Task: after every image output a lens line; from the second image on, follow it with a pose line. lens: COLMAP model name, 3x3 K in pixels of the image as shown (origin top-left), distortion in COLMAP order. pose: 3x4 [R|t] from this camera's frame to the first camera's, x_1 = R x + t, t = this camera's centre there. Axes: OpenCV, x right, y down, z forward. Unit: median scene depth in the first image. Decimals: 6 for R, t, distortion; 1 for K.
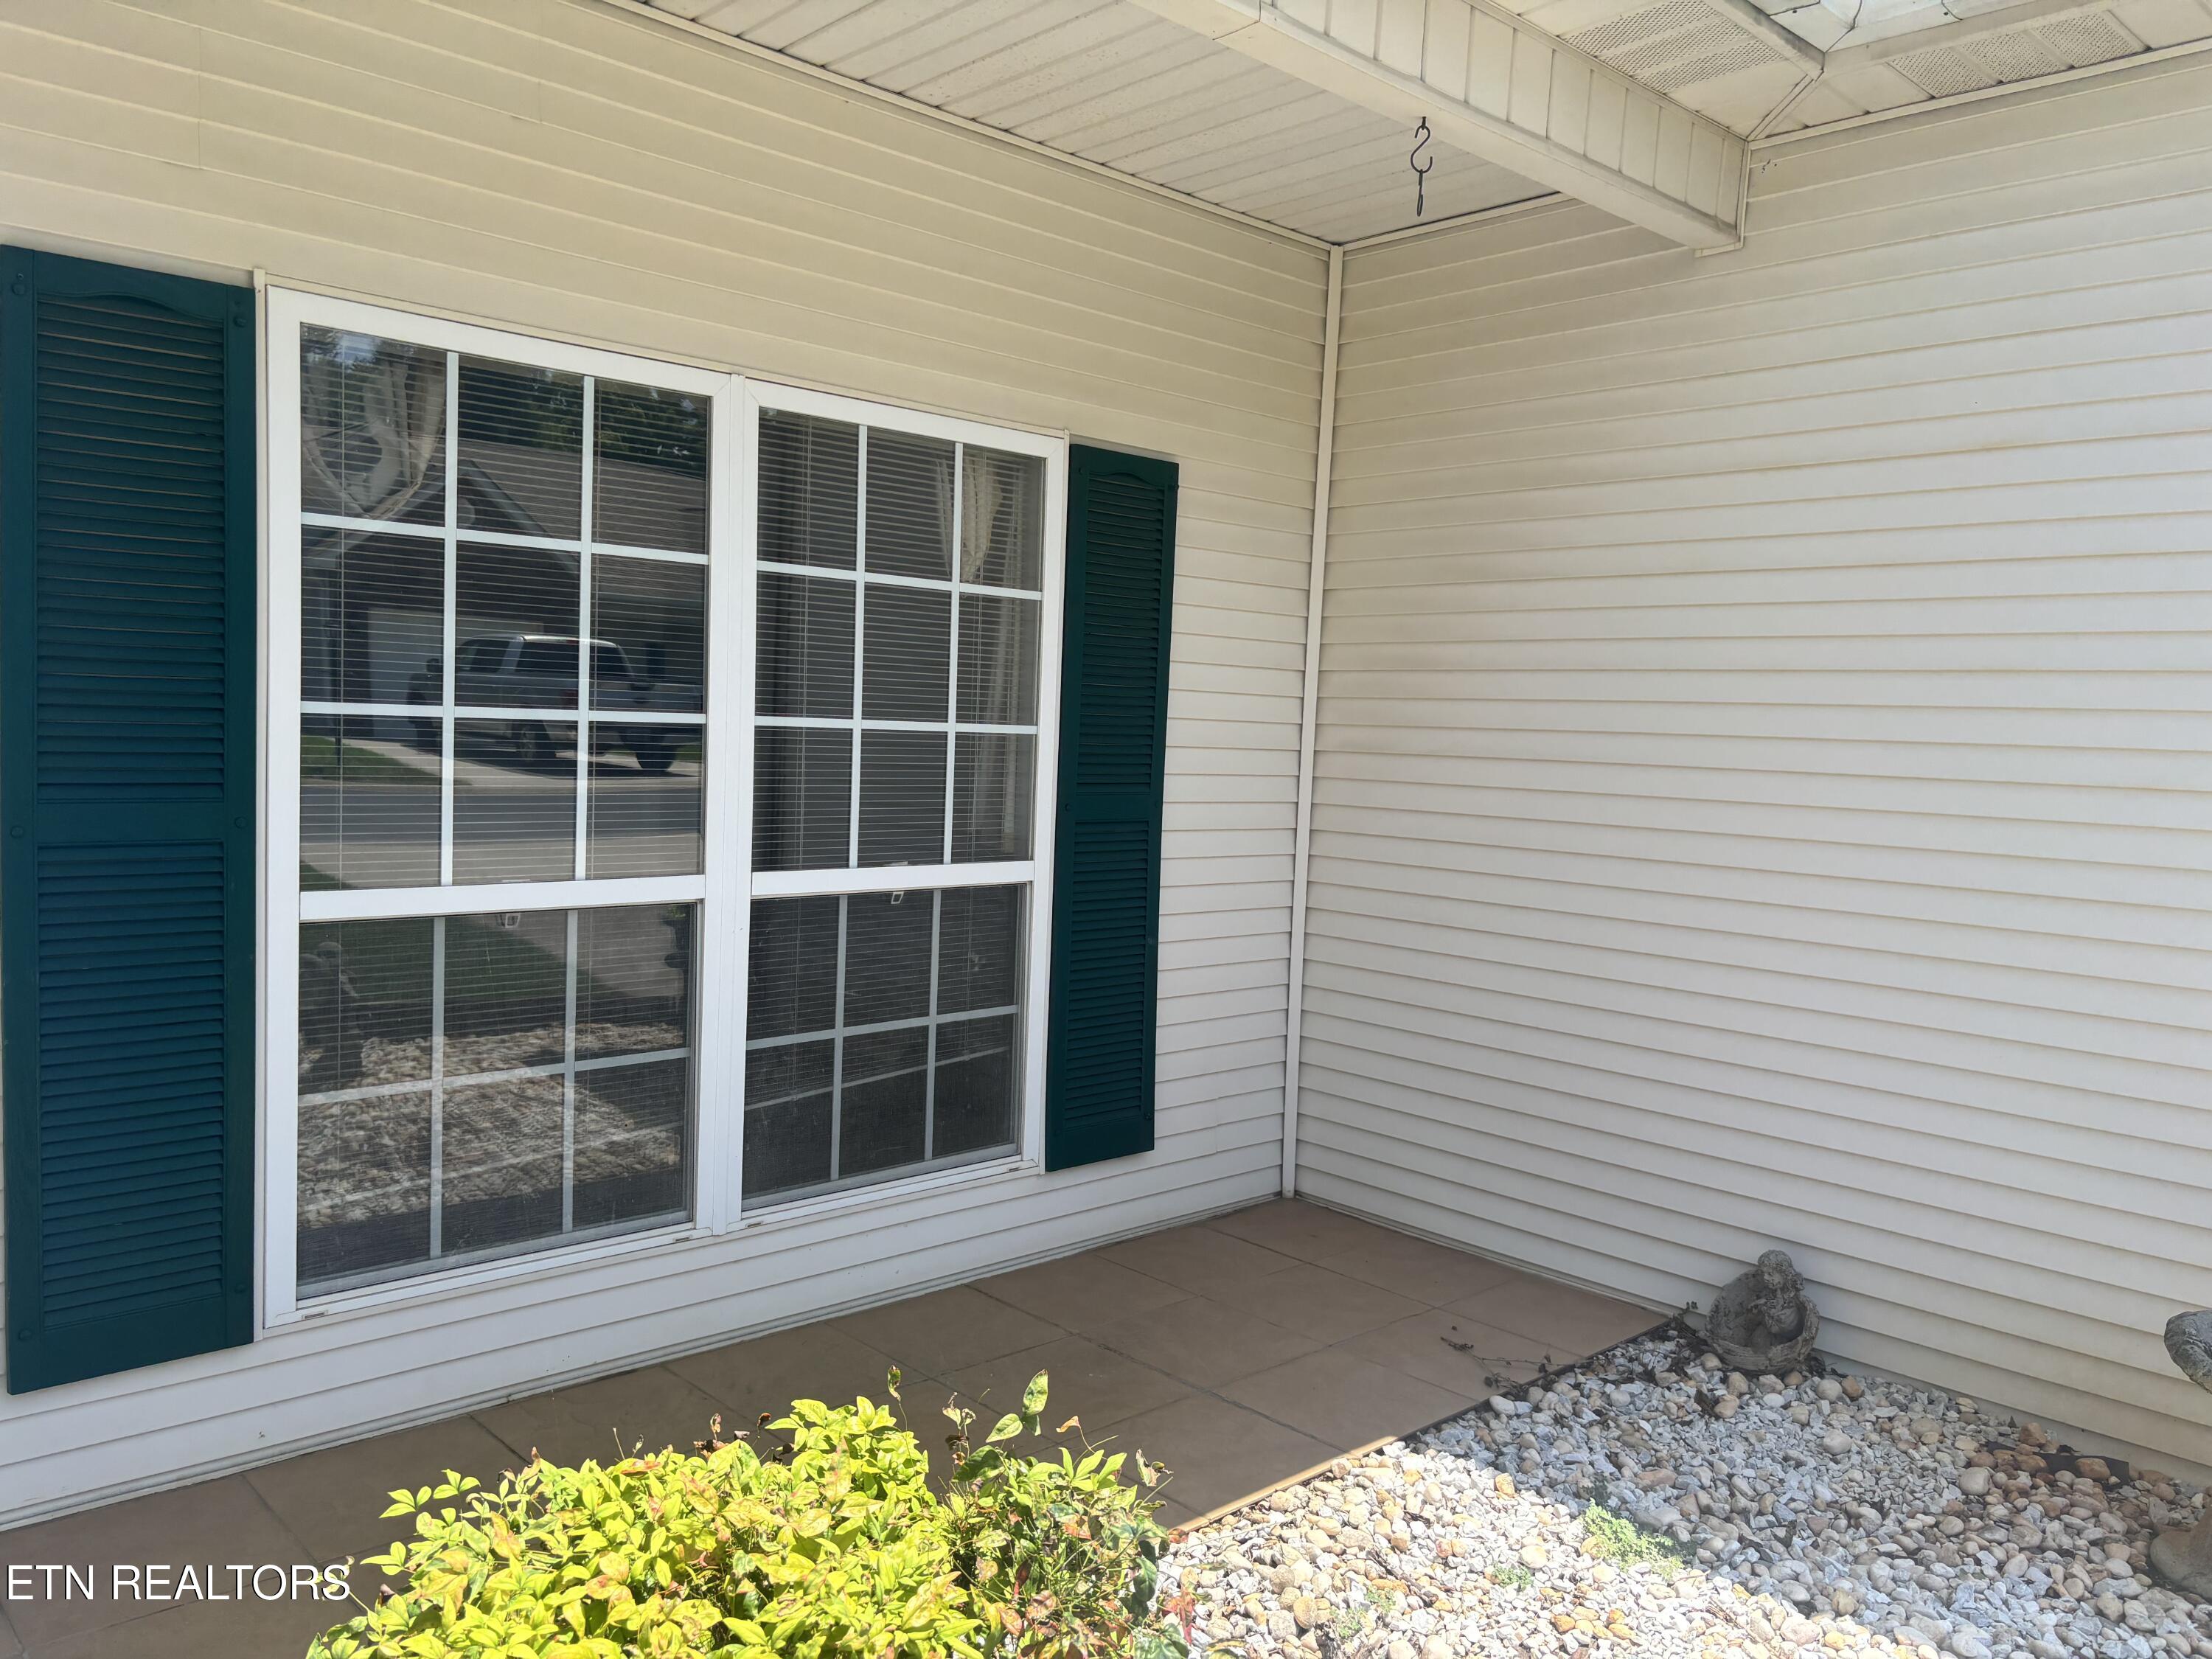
lens RADIAL K [[1644.5, 0, 1106.0], [0, 1644.5, 829.5], [0, 0, 1]] dist [0.011302, 0.002677]
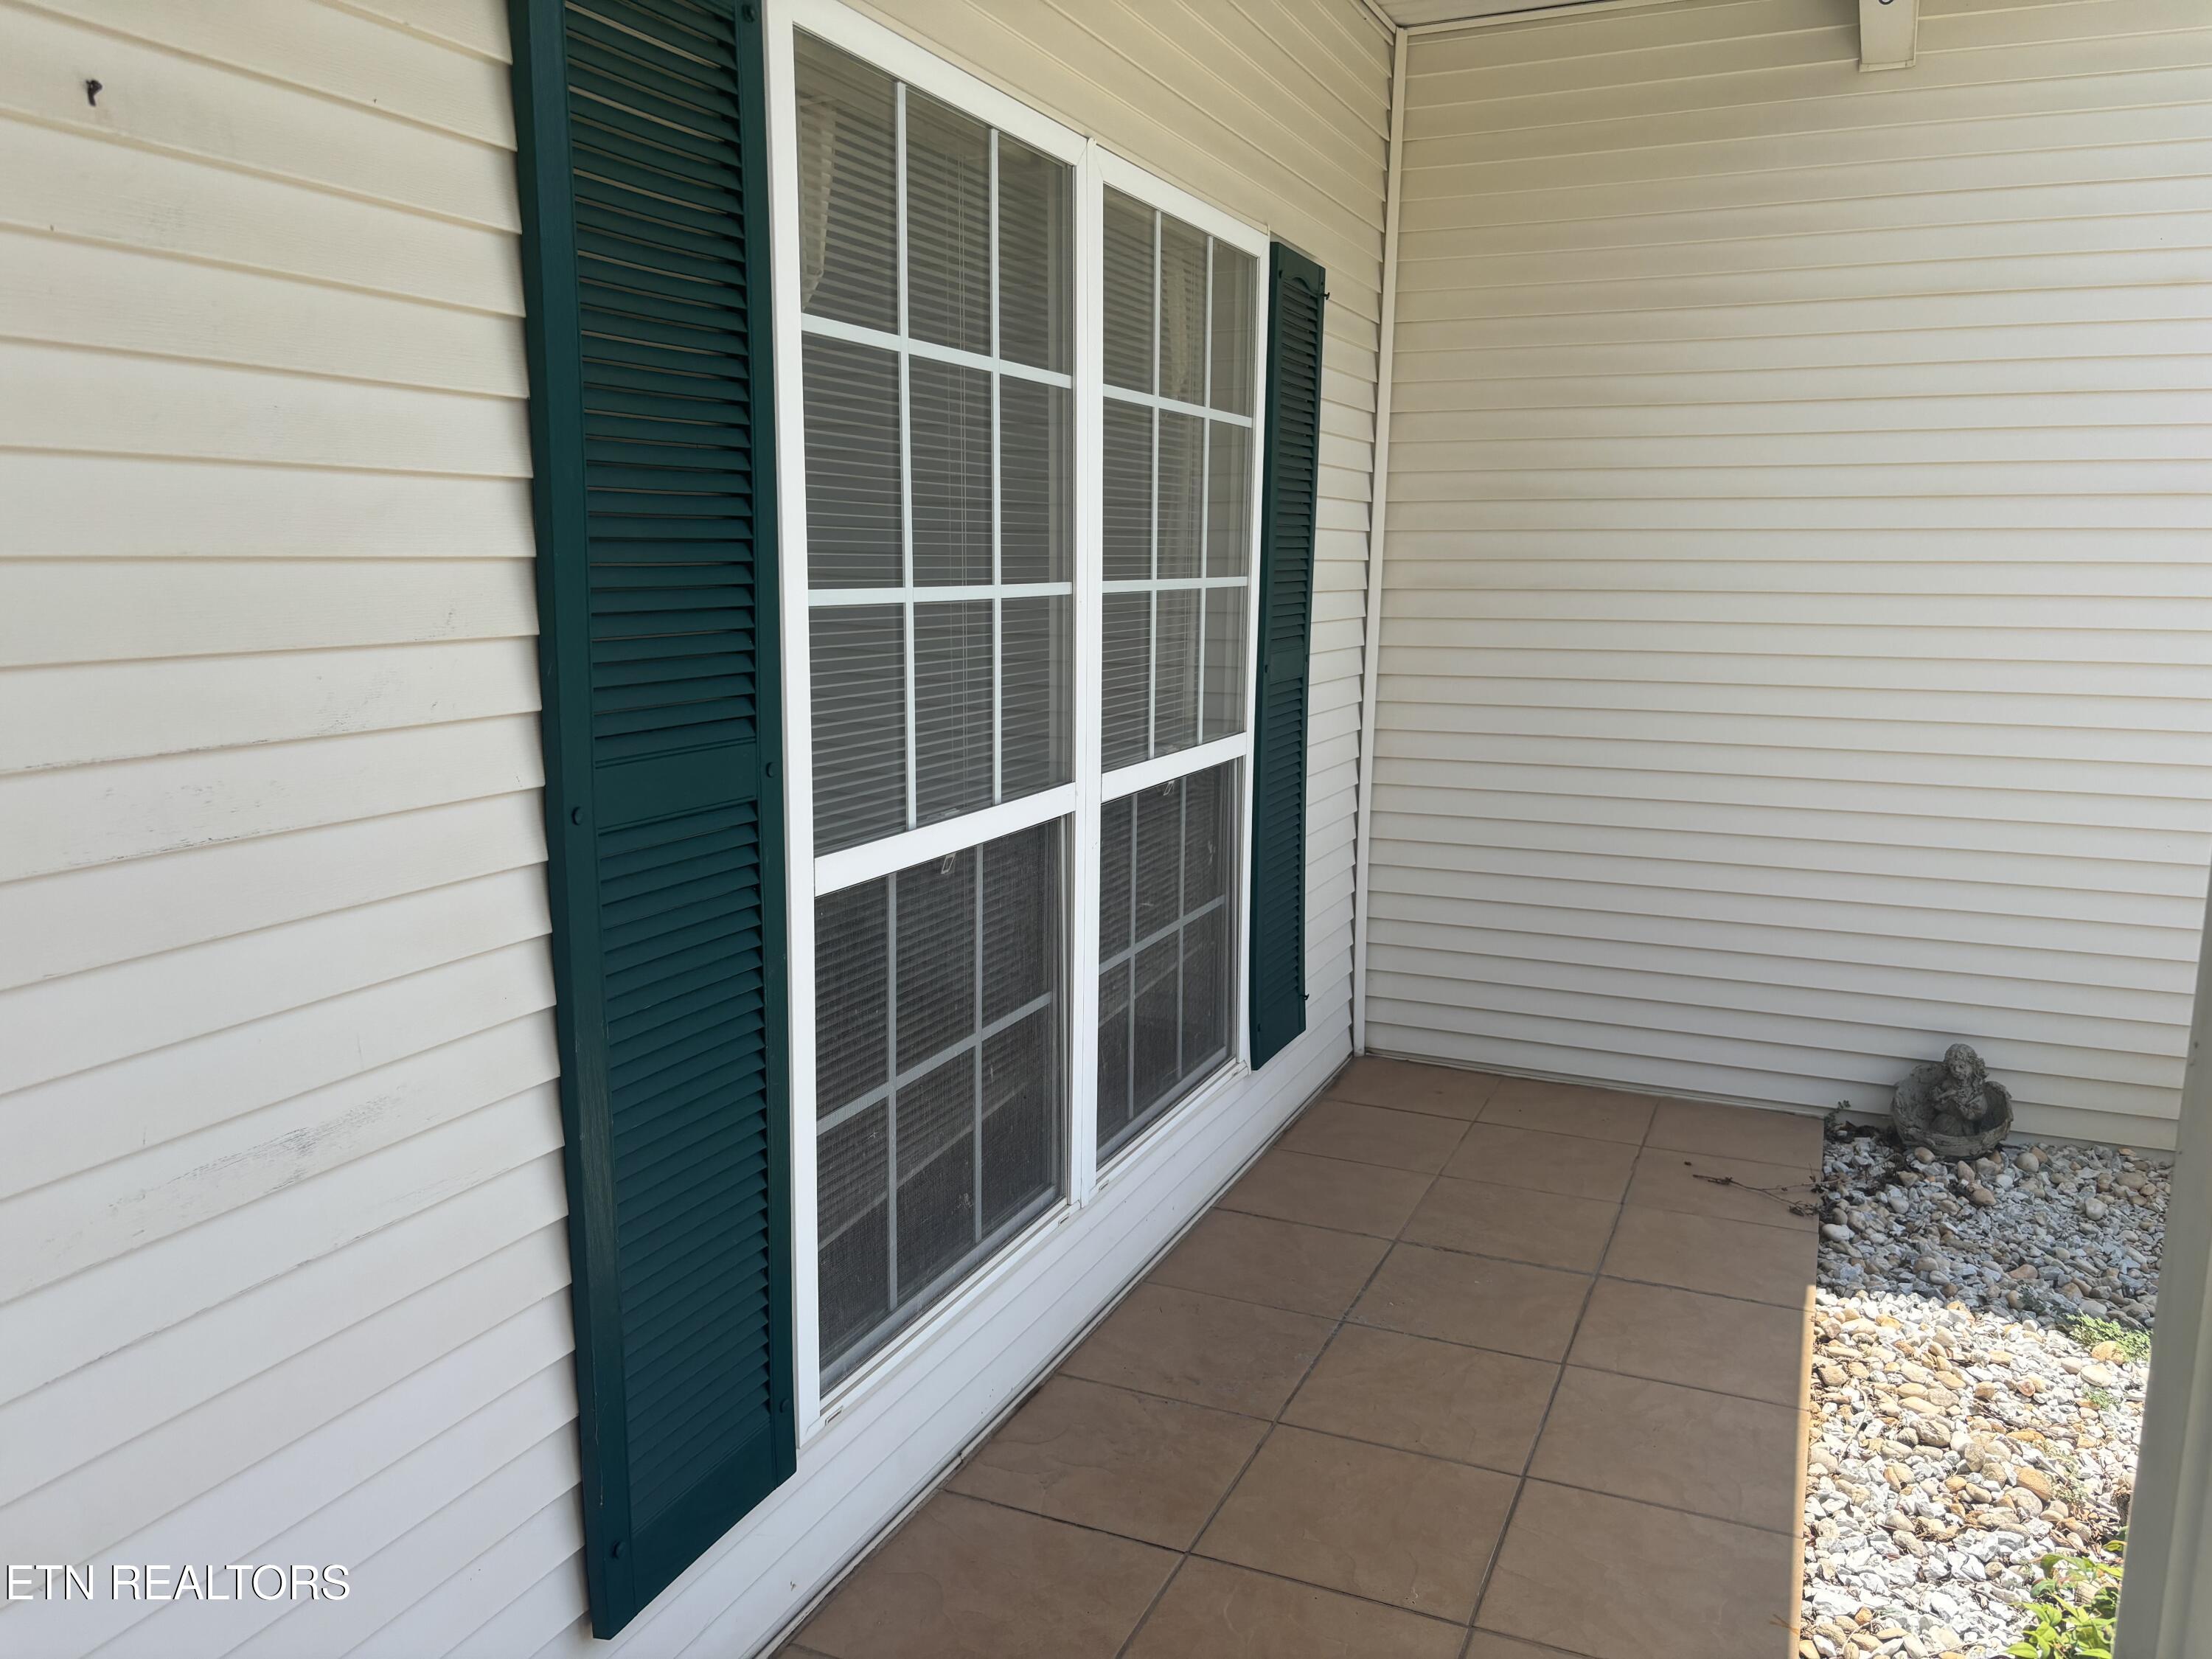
lens RADIAL K [[1652.9, 0, 1106.0], [0, 1652.9, 829.5], [0, 0, 1]] dist [-0.000430, 0.001151]
pose [[0.924449, -0.093955, 0.369550, -0.482629], [0.053670, 0.991581, 0.117842, -0.039591], [-0.377511, -0.089105, 0.921708, 0.224093]]
